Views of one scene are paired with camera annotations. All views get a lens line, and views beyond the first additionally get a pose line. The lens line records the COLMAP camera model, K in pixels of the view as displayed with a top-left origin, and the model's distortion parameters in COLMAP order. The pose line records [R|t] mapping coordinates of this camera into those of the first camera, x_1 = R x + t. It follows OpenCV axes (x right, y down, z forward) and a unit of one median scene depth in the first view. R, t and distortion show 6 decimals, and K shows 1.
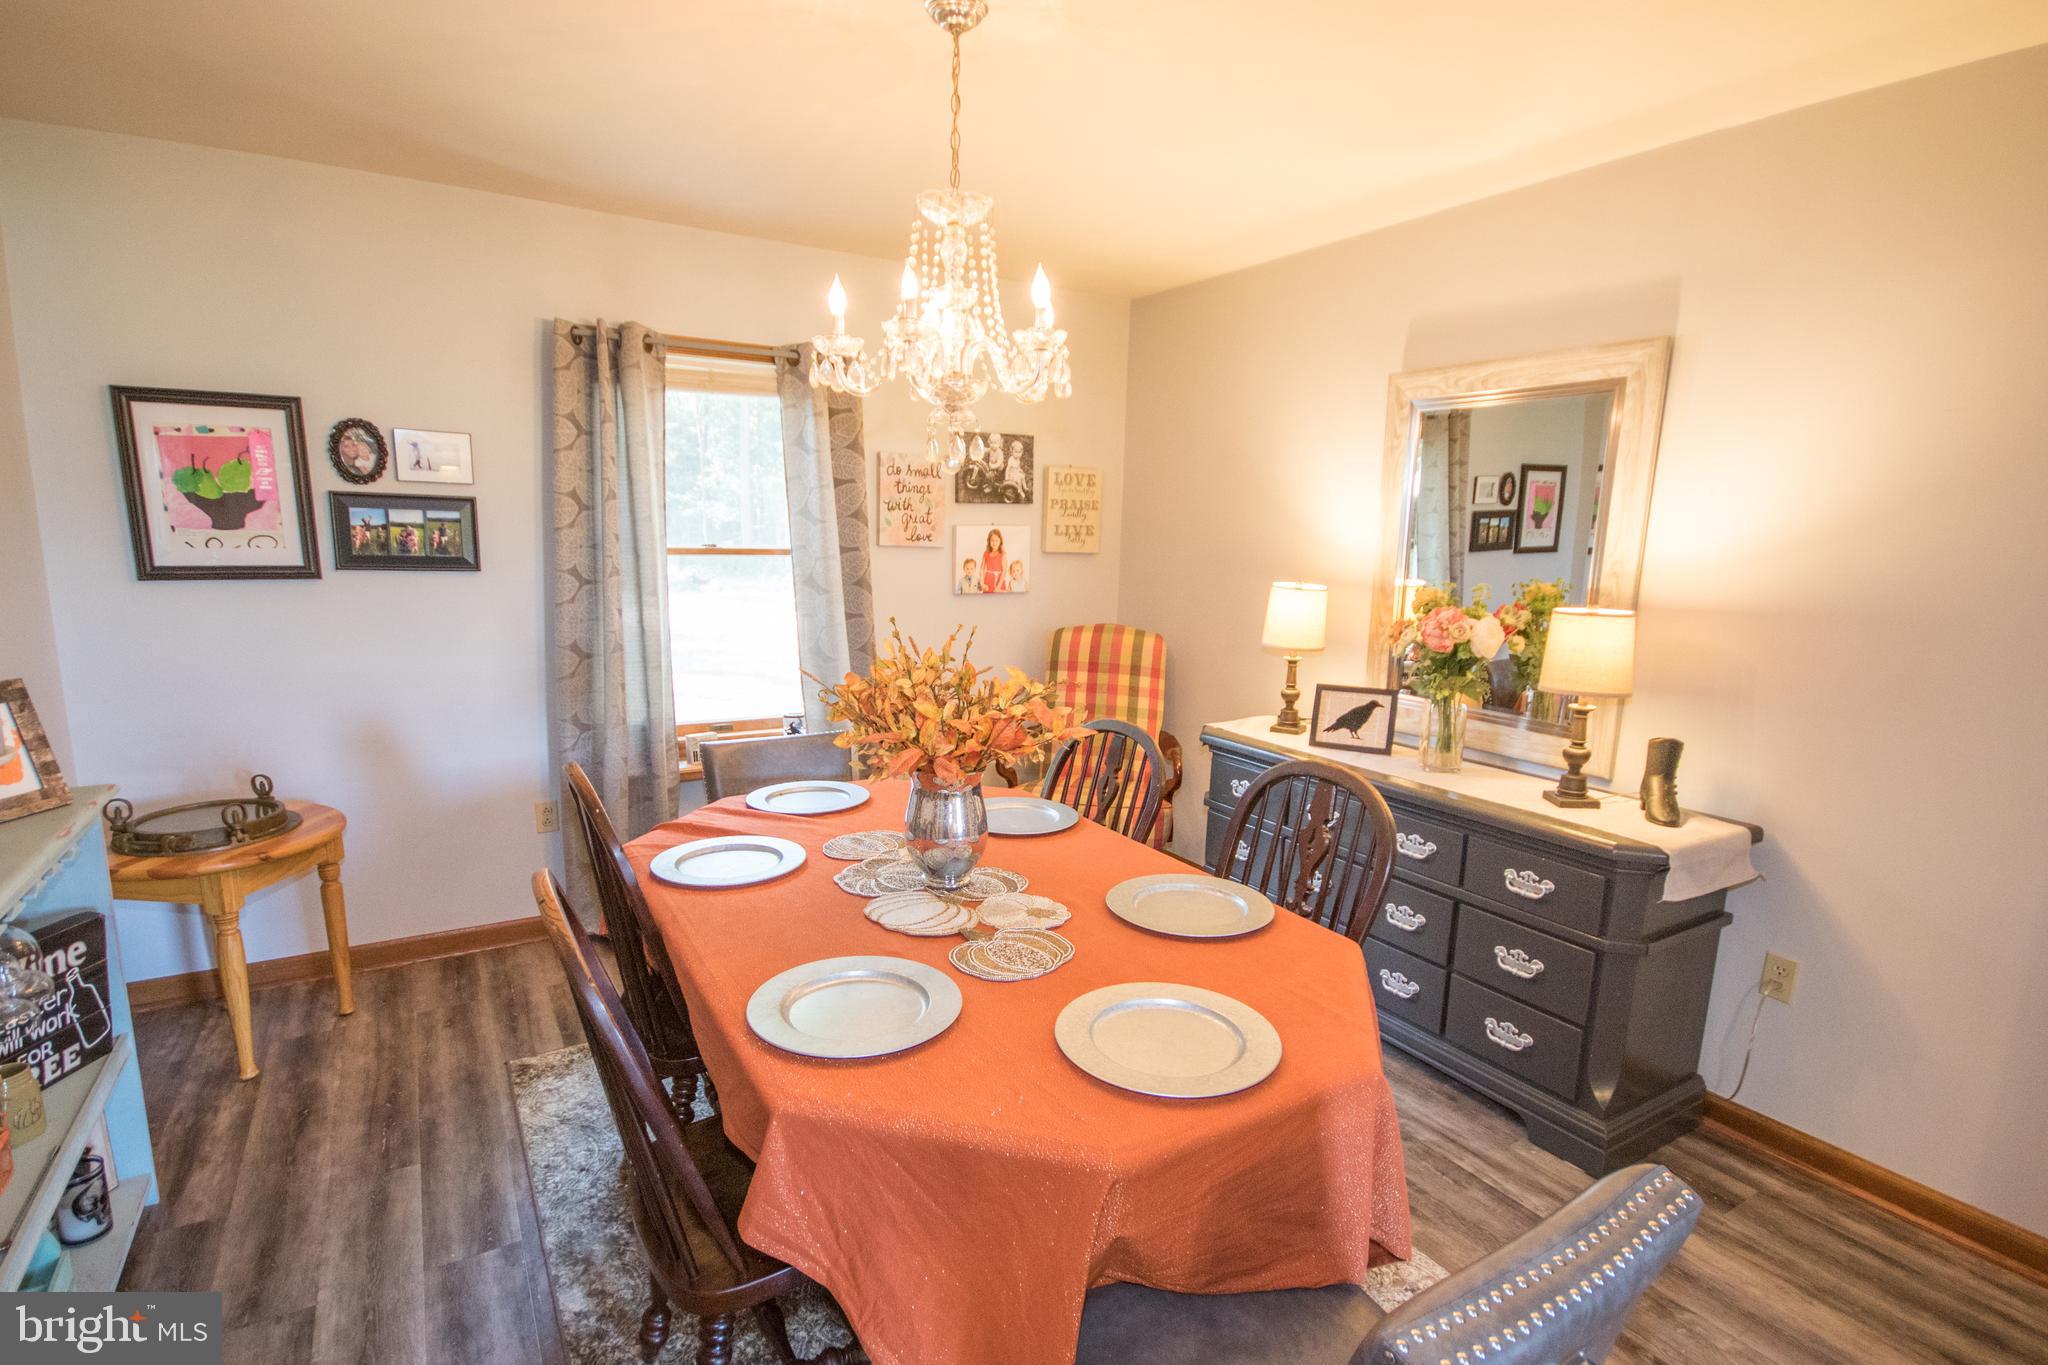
lens RADIAL K [[1004.1, 0, 1026.3], [0, 1004.1, 720.3], [0, 0, 1]] dist [-0.001408, -0.000348]
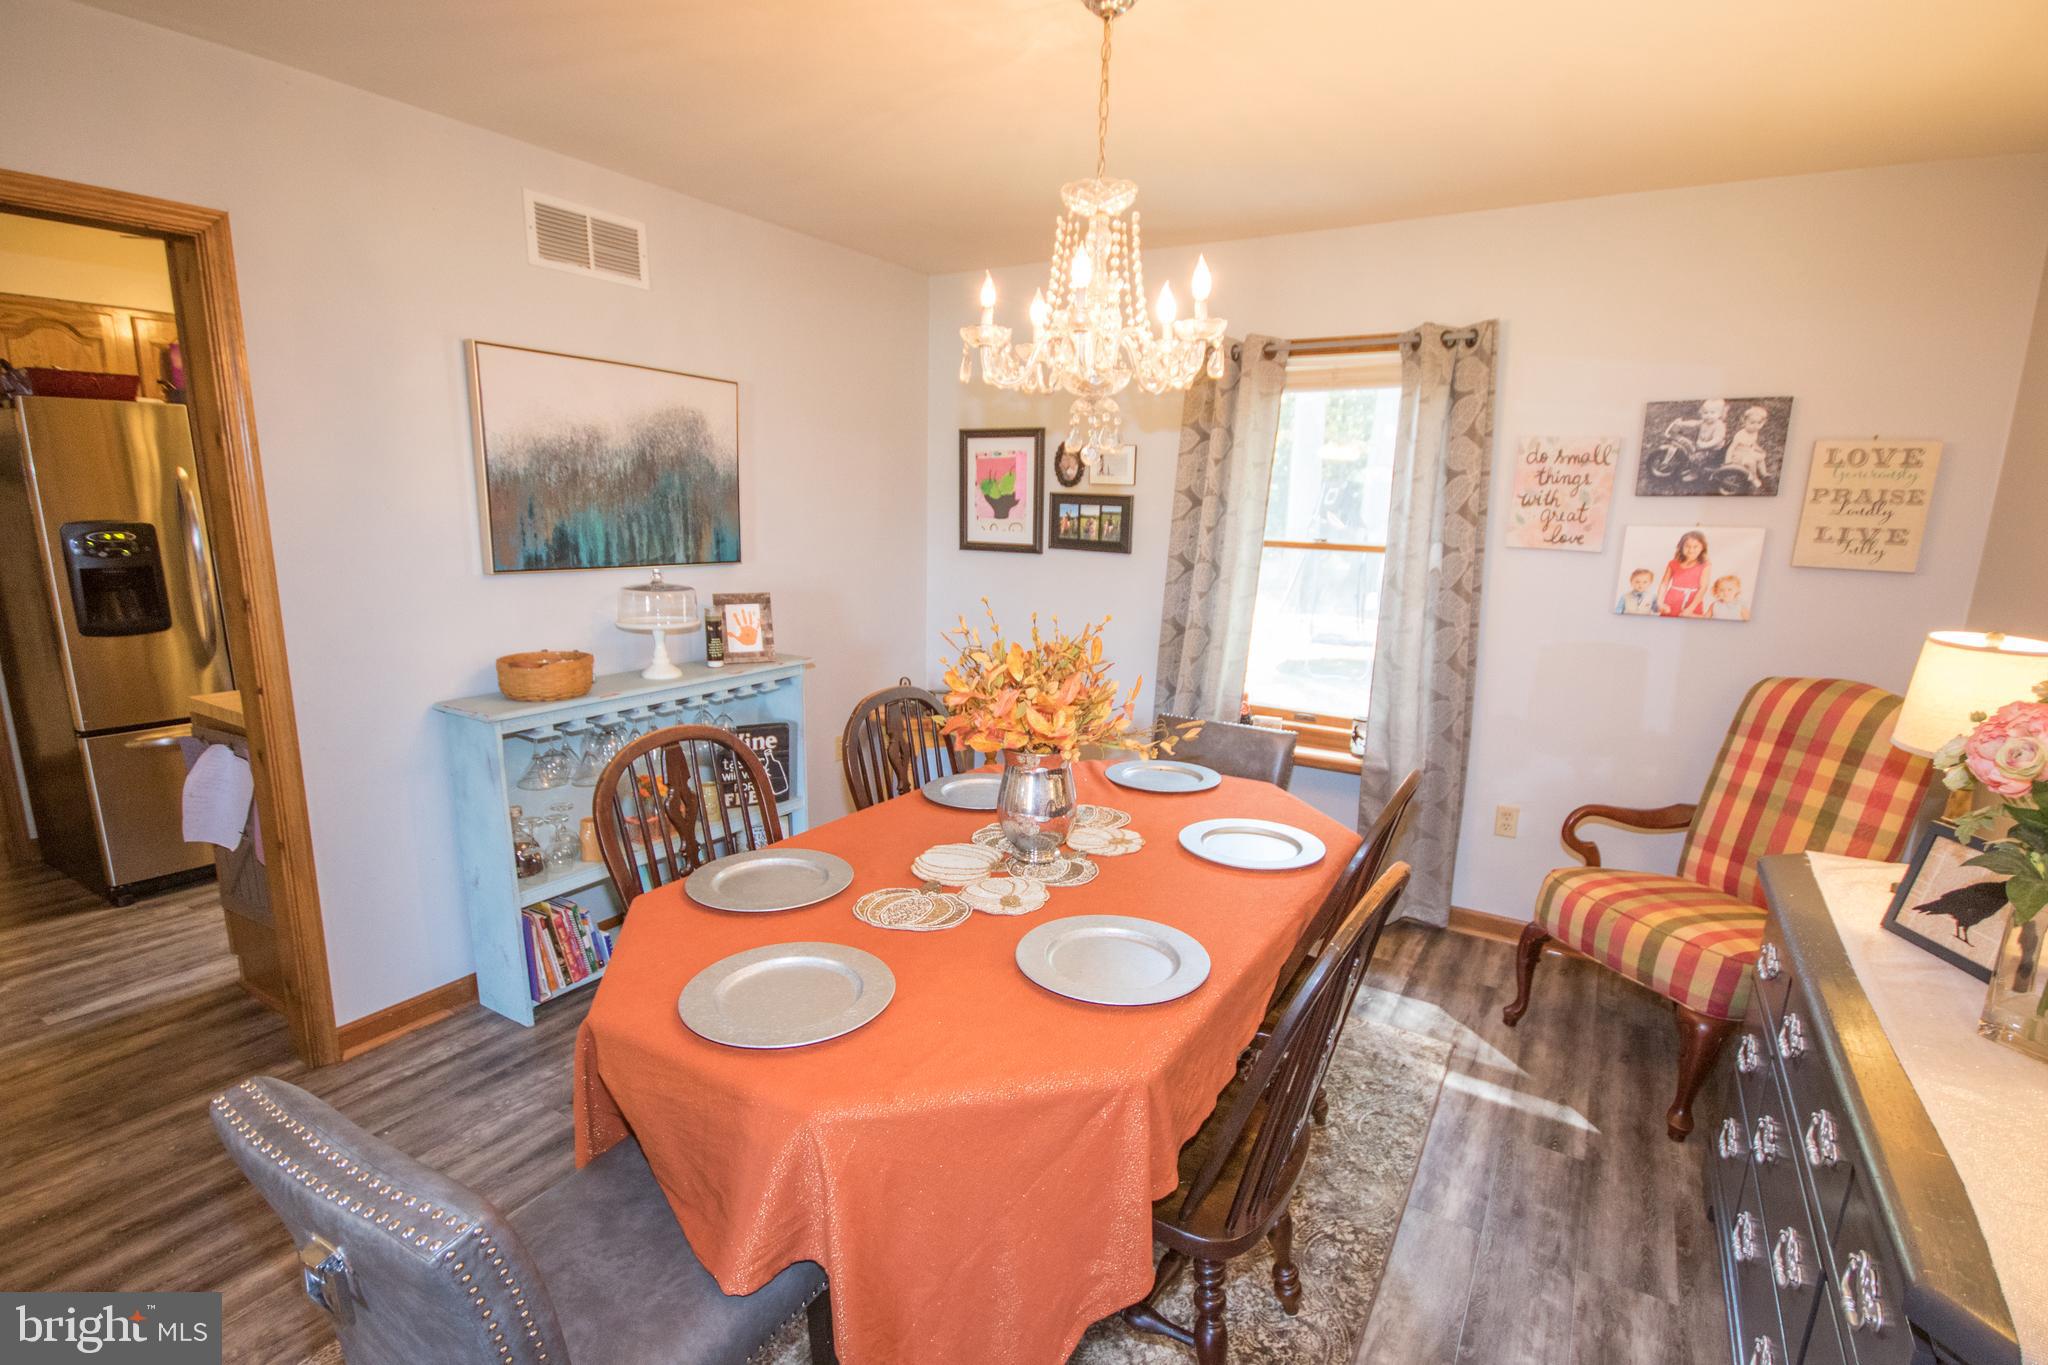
lens RADIAL K [[975.5, 0, 1020.9], [0, 975.5, 721.1], [0, 0, 1]] dist [0.000784, 0.000478]
pose [[0.460128, 0.187740, -0.867776, 0.501479], [-0.182676, 0.976495, 0.114399, -0.059008], [0.868857, 0.105884, 0.483608, 0.308611]]
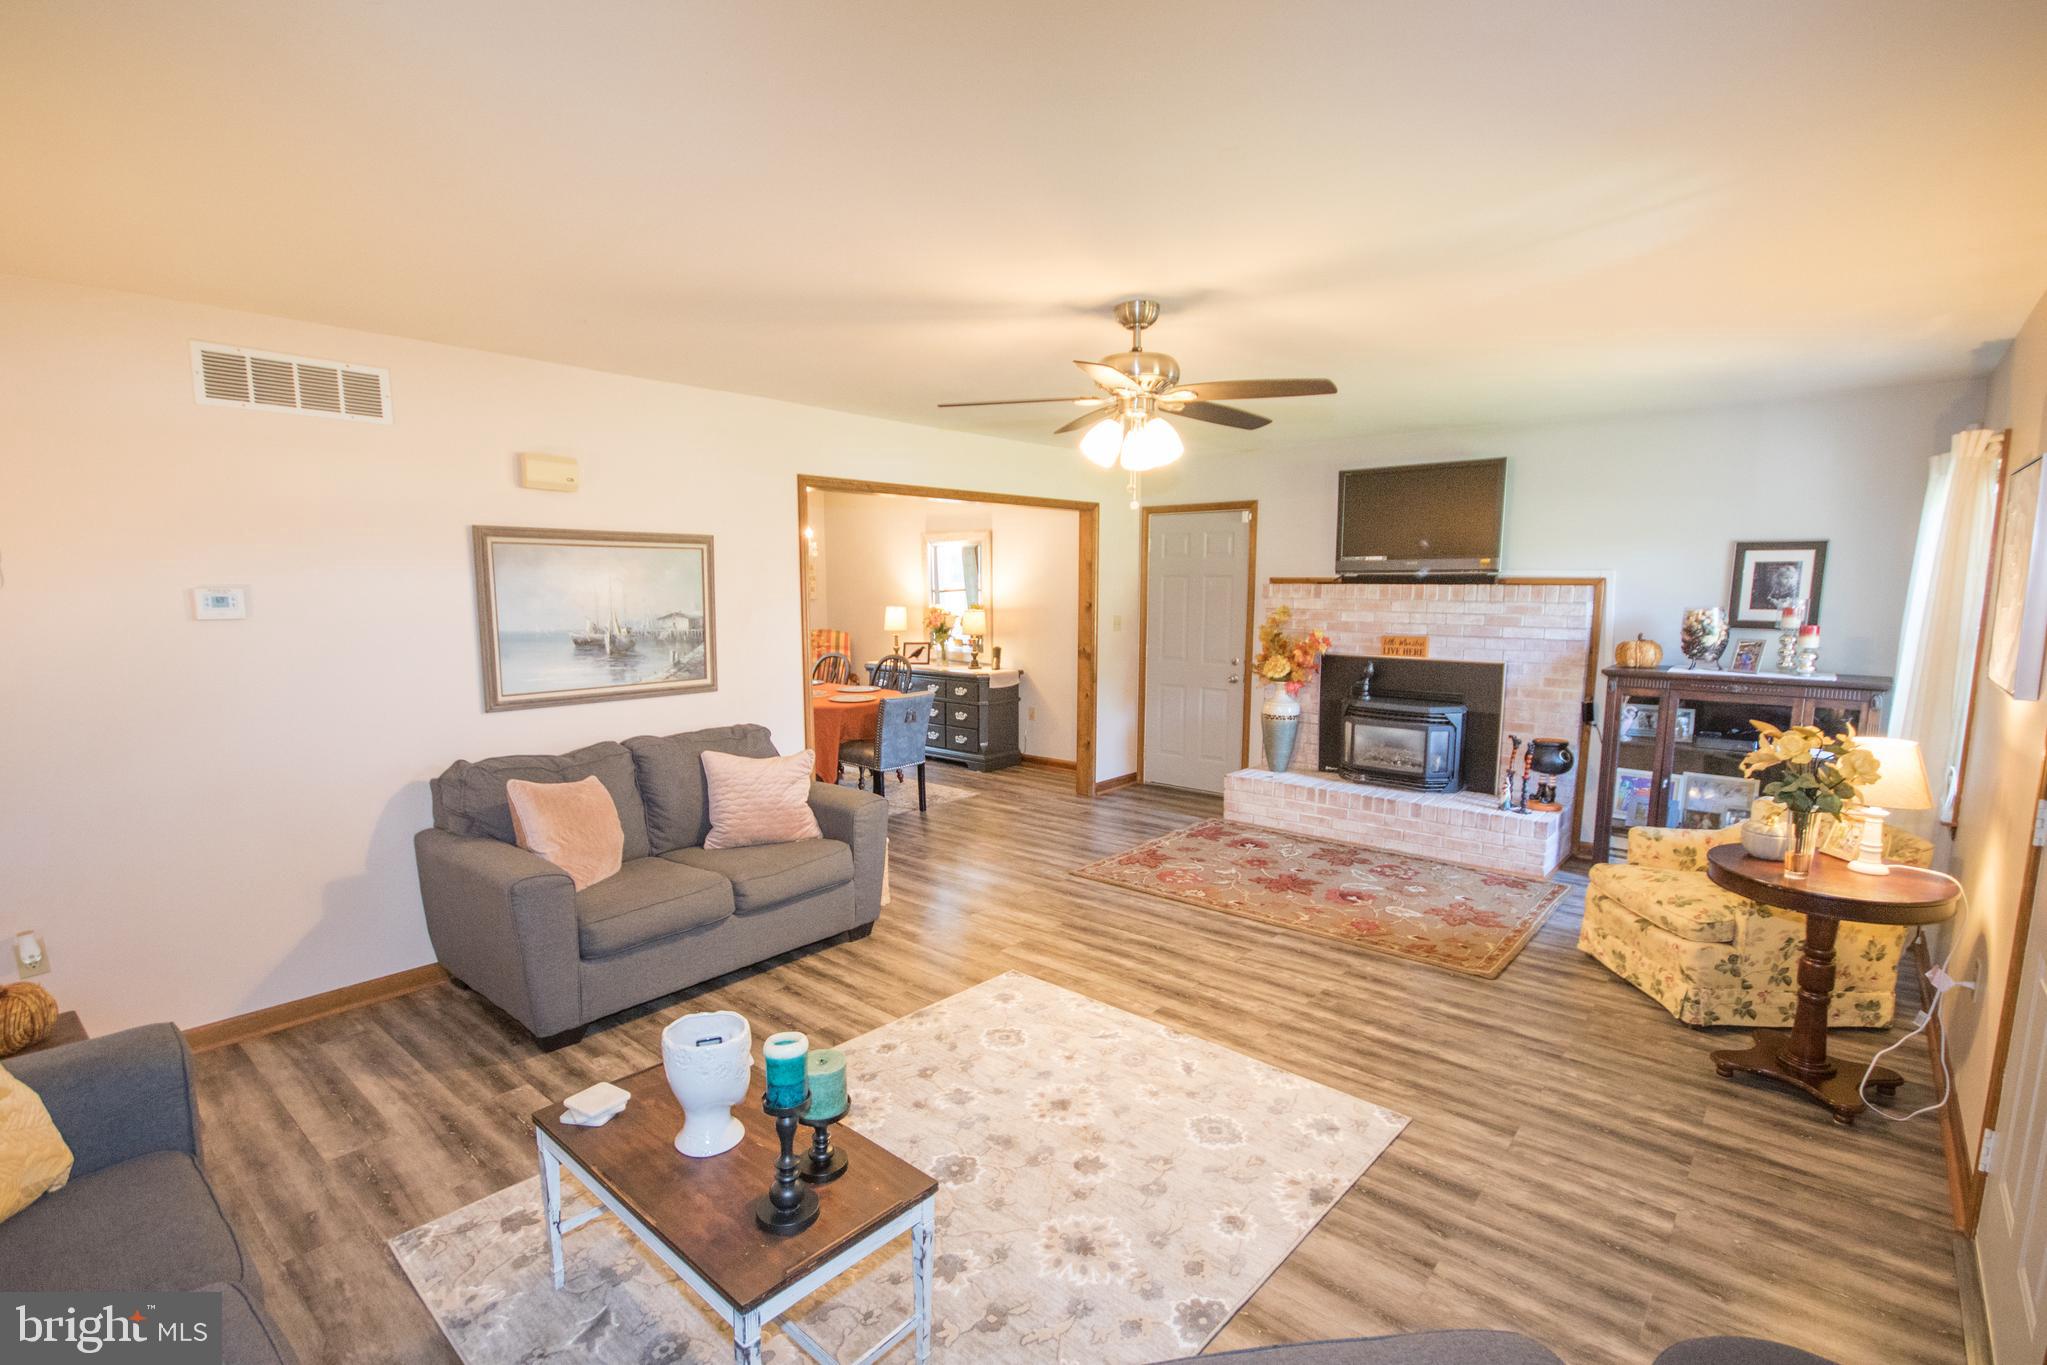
lens RADIAL K [[952.9, 0, 1023.7], [0, 952.9, 716.8], [0, 0, 1]] dist [-0.000750, 0.000436]
pose [[0.950133, -0.067677, 0.304412, -0.214212], [0.080667, 0.996281, -0.030285, 0.274061], [-0.301230, 0.053331, 0.952059, -1.601560]]
